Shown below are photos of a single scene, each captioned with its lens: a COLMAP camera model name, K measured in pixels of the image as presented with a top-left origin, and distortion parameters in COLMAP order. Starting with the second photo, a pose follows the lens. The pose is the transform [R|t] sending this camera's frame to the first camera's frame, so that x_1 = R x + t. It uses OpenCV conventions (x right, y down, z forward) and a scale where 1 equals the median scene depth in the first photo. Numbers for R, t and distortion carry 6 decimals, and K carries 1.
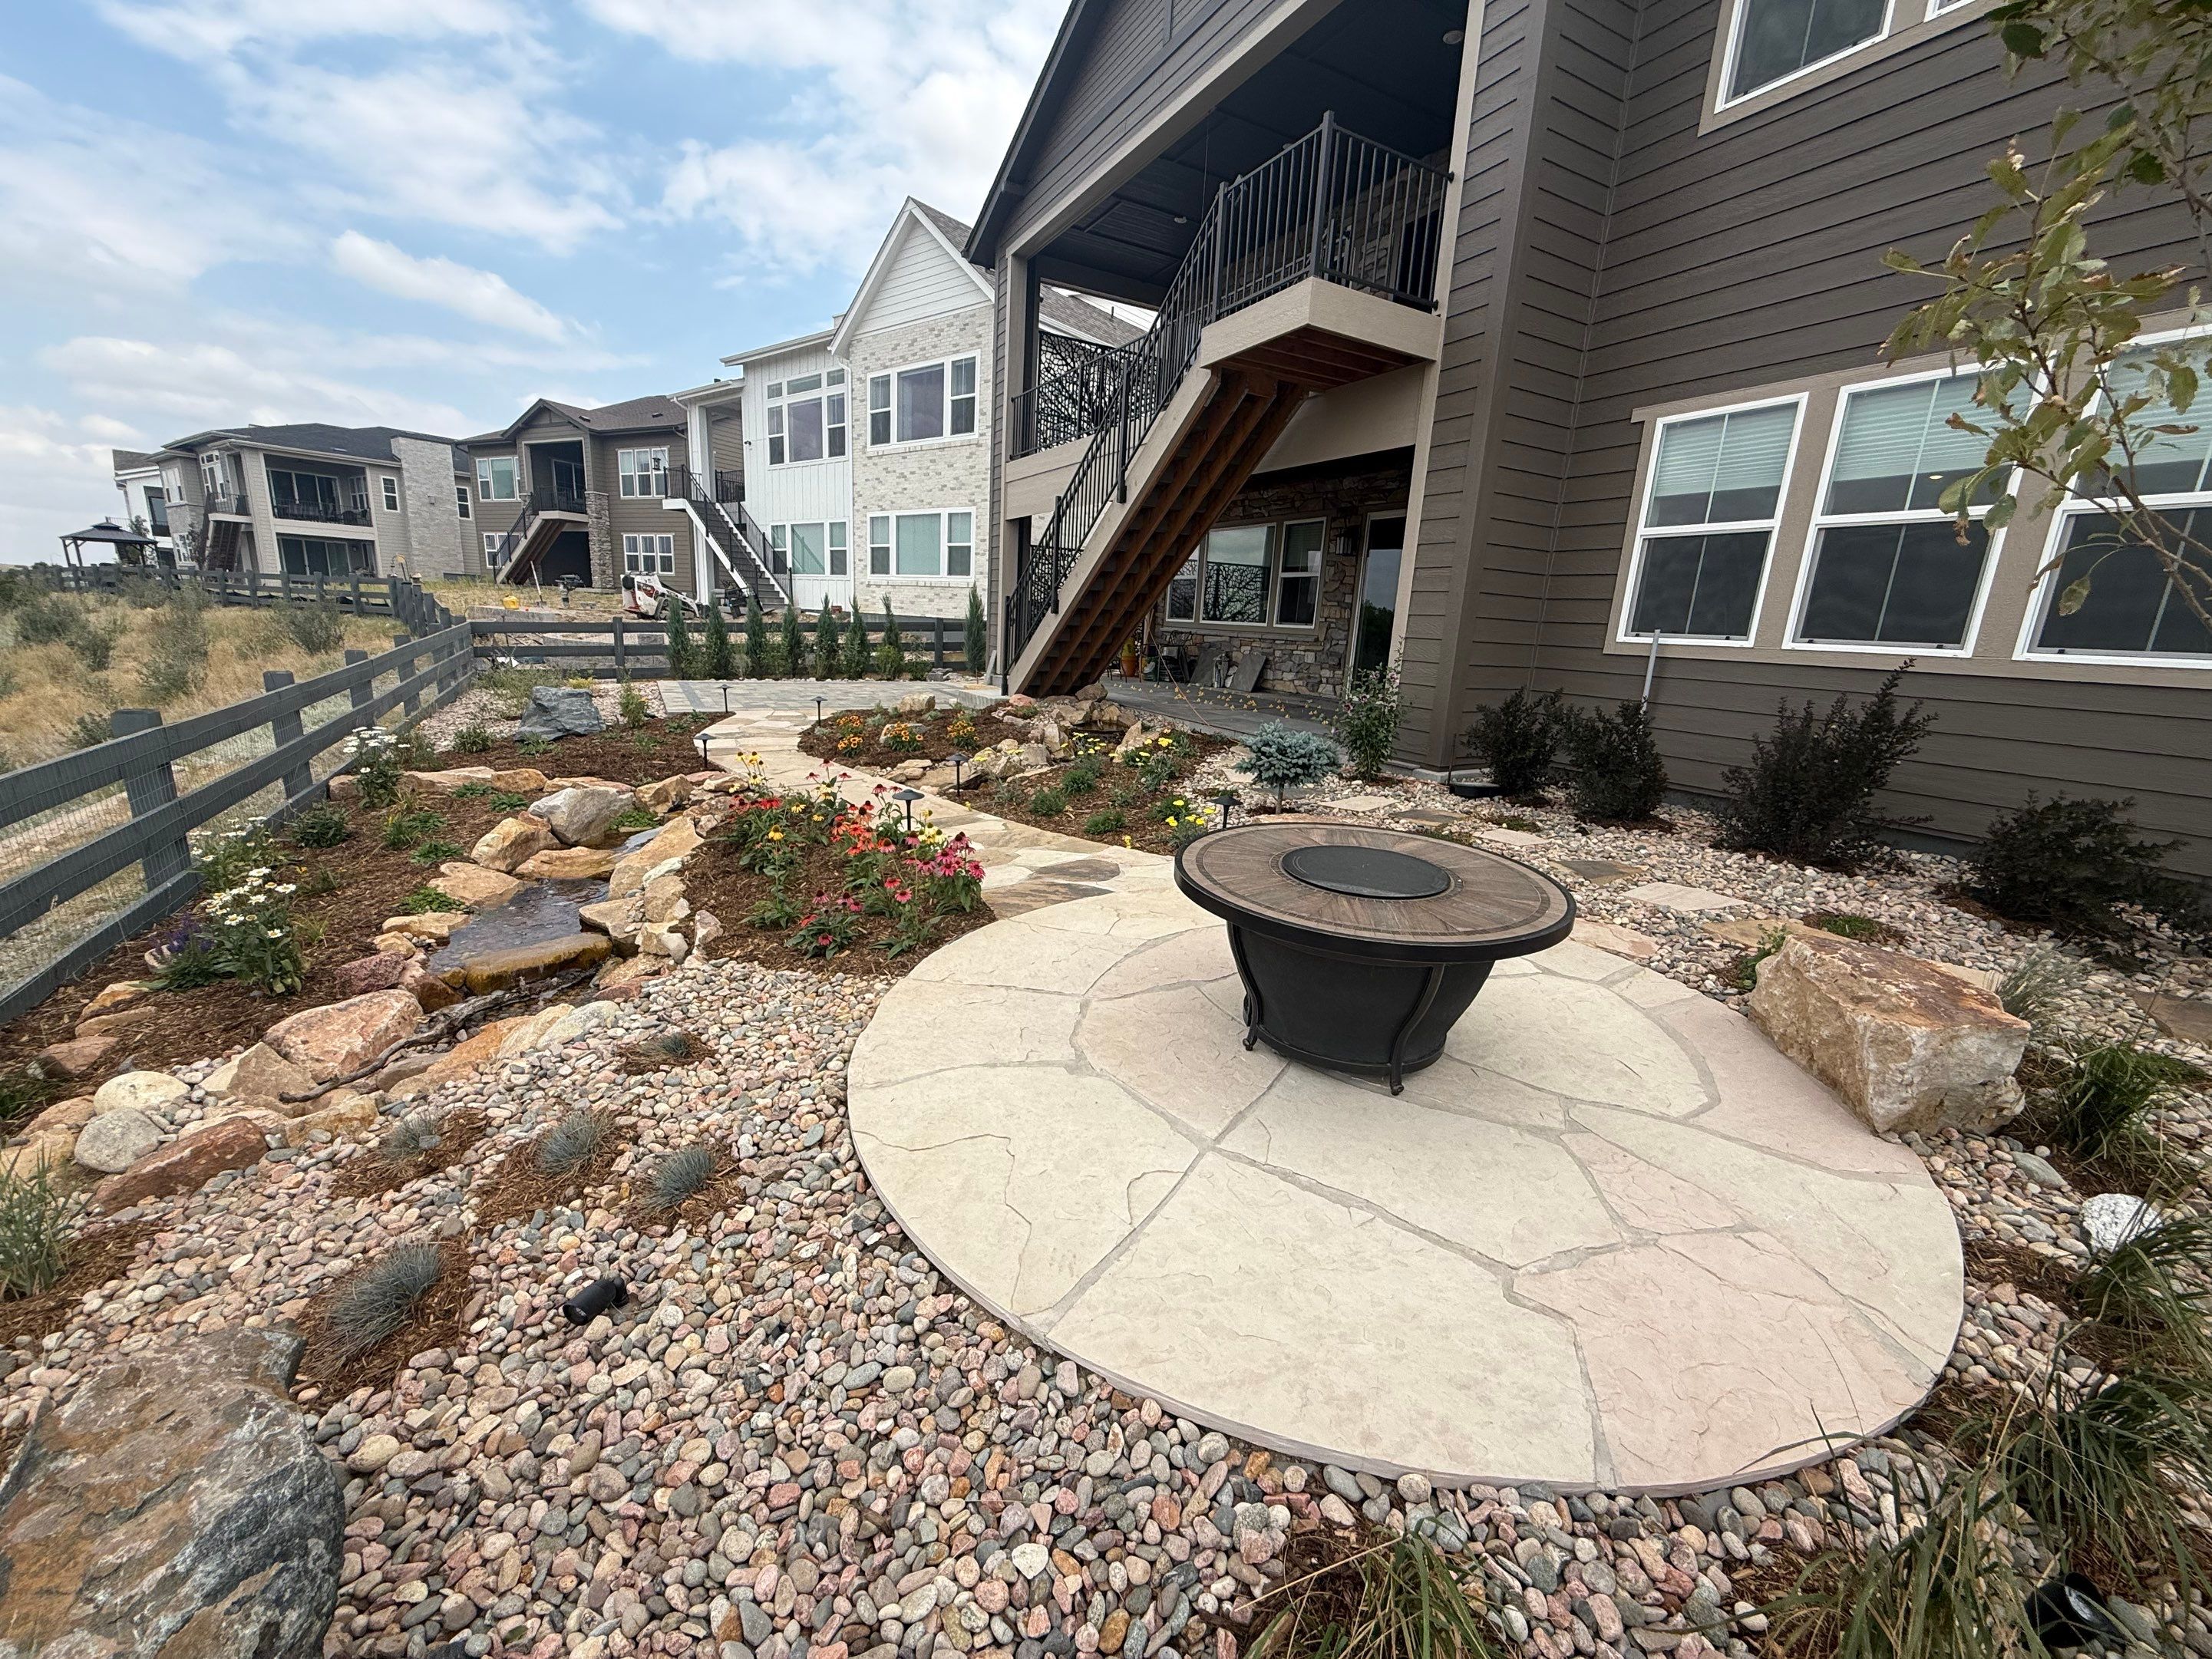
lens RADIAL K [[886.6, 0, 1106.0], [0, 886.6, 829.5], [0, 0, 1]] dist [-0.001945, 0.000116]
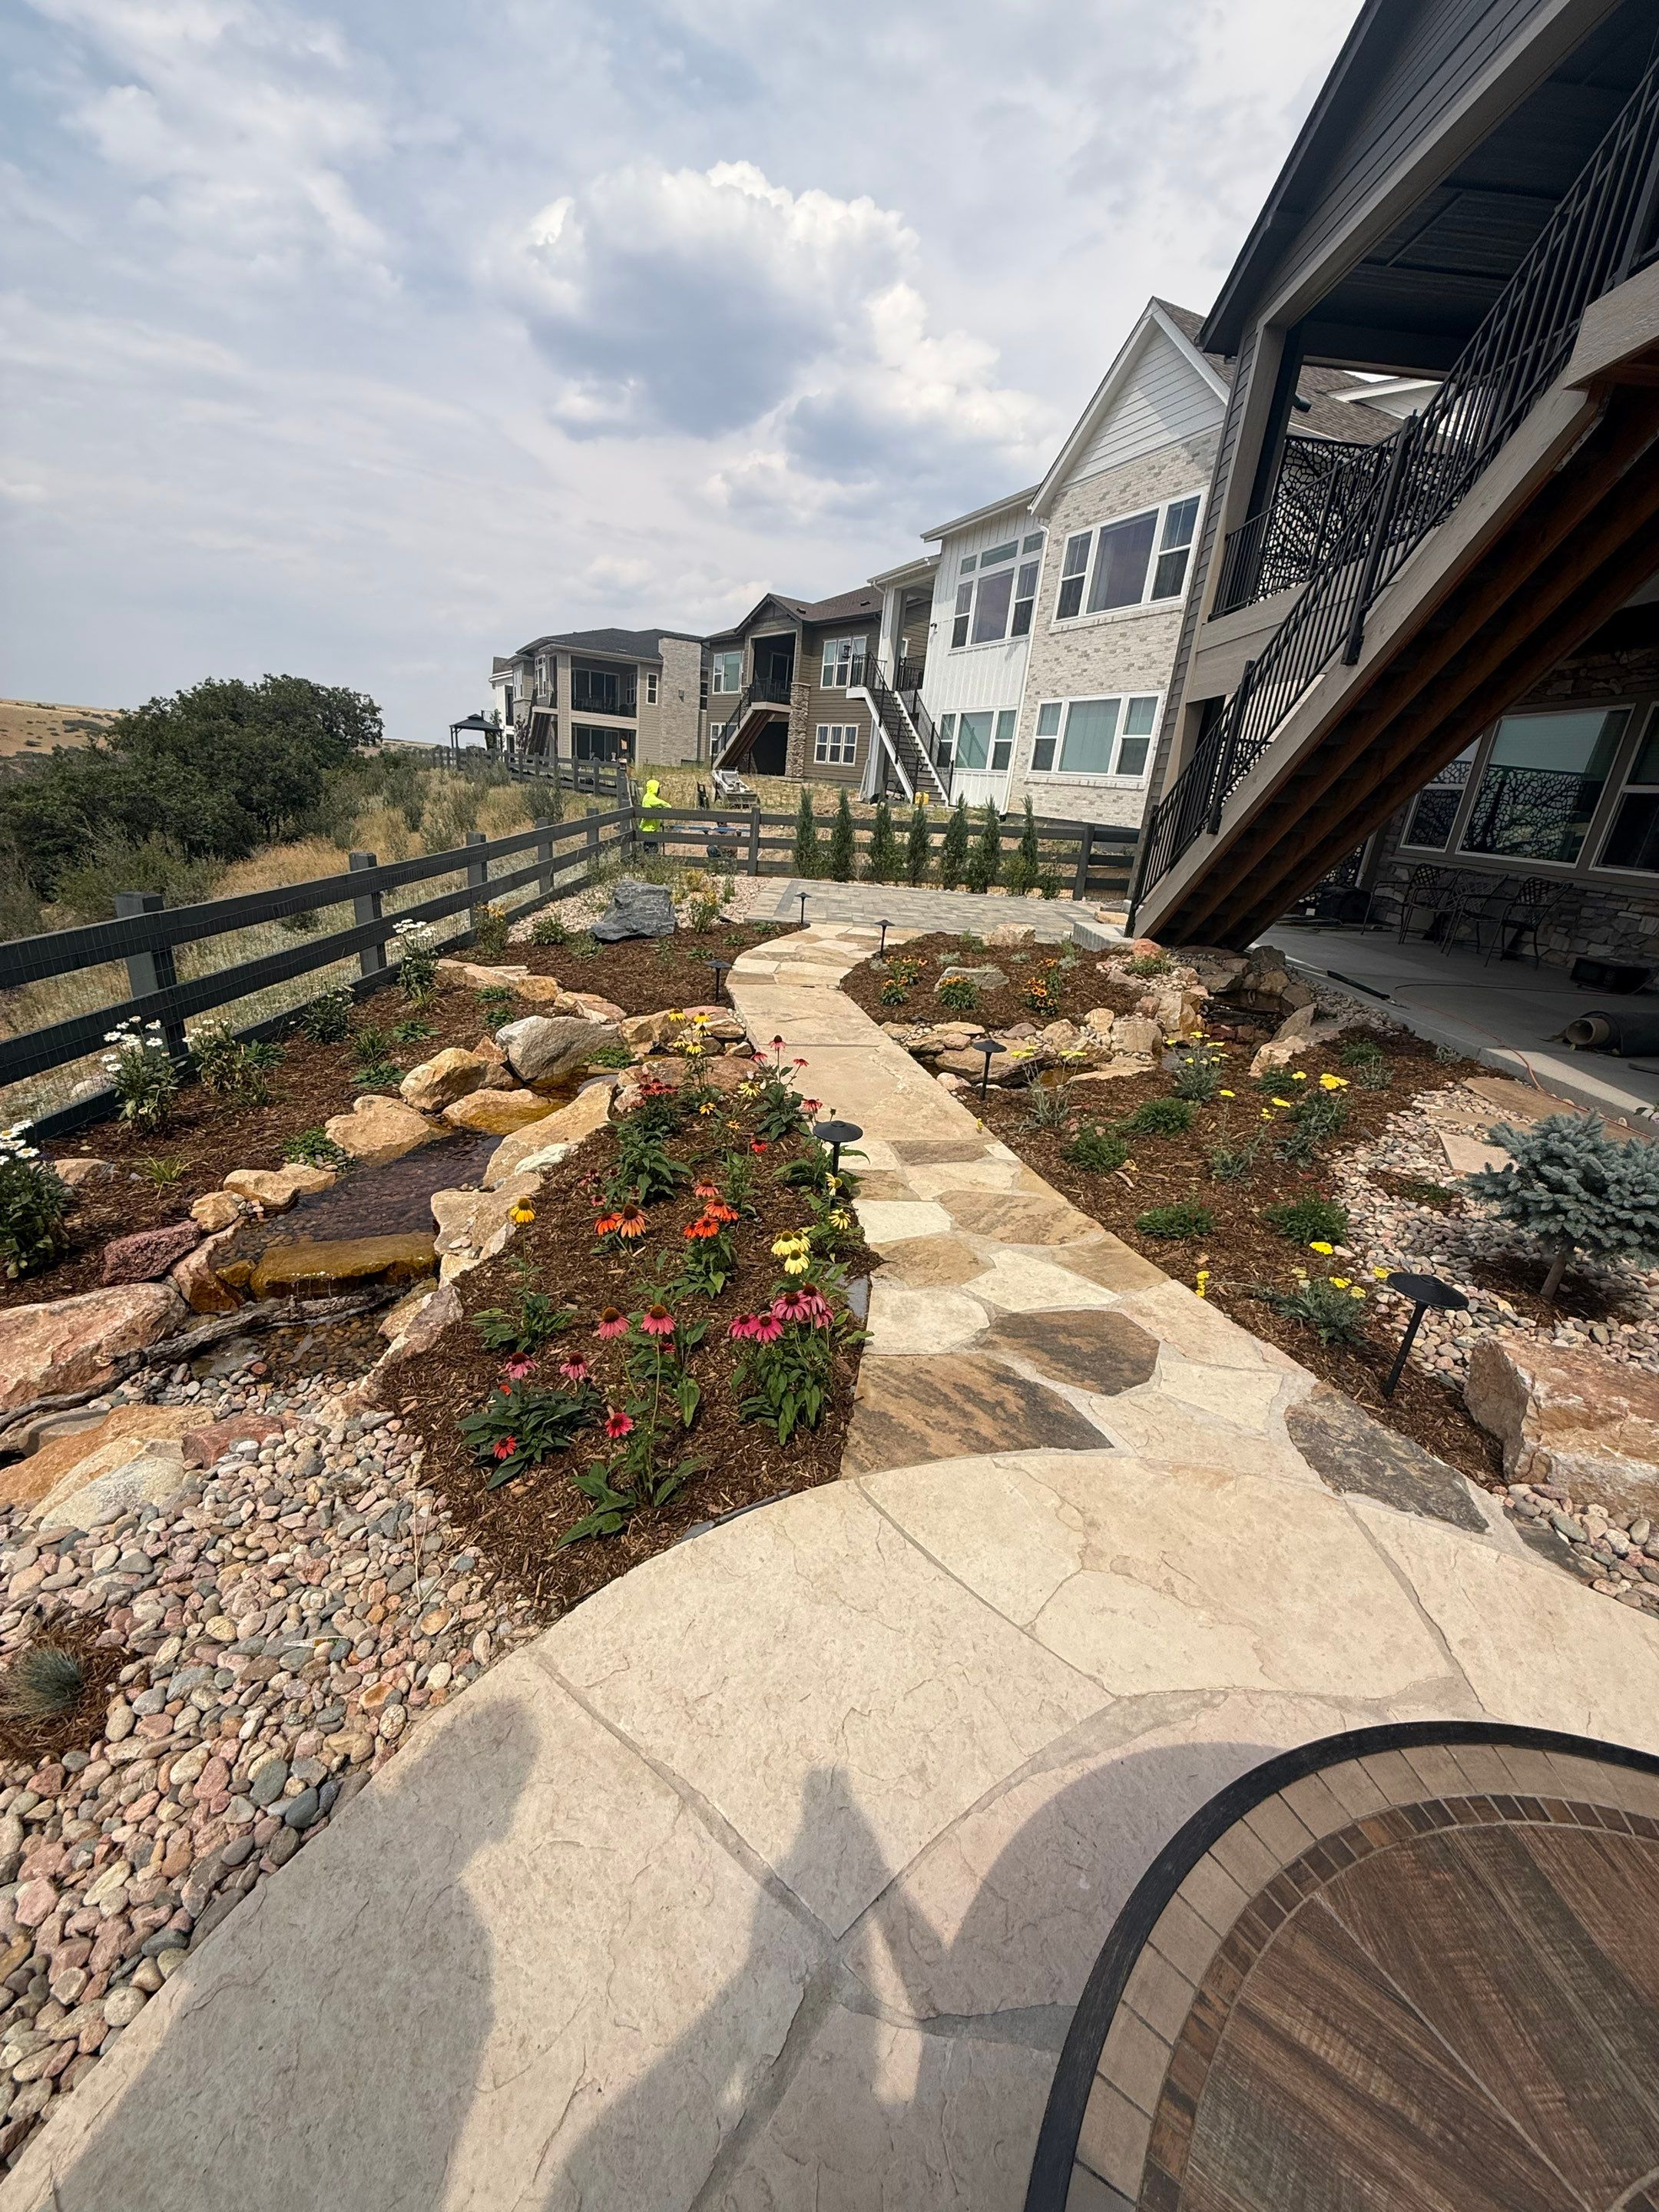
lens RADIAL K [[886.7, 0, 827.3], [0, 886.7, 1096.2], [0, 0, 1]] dist [-0.001945, 0.000116]
pose [[0.877913, 0.187290, -0.440672, 0.015663], [-0.154876, 0.981927, 0.108783, -0.045988], [0.453081, -0.027253, 0.891053, 0.153446]]
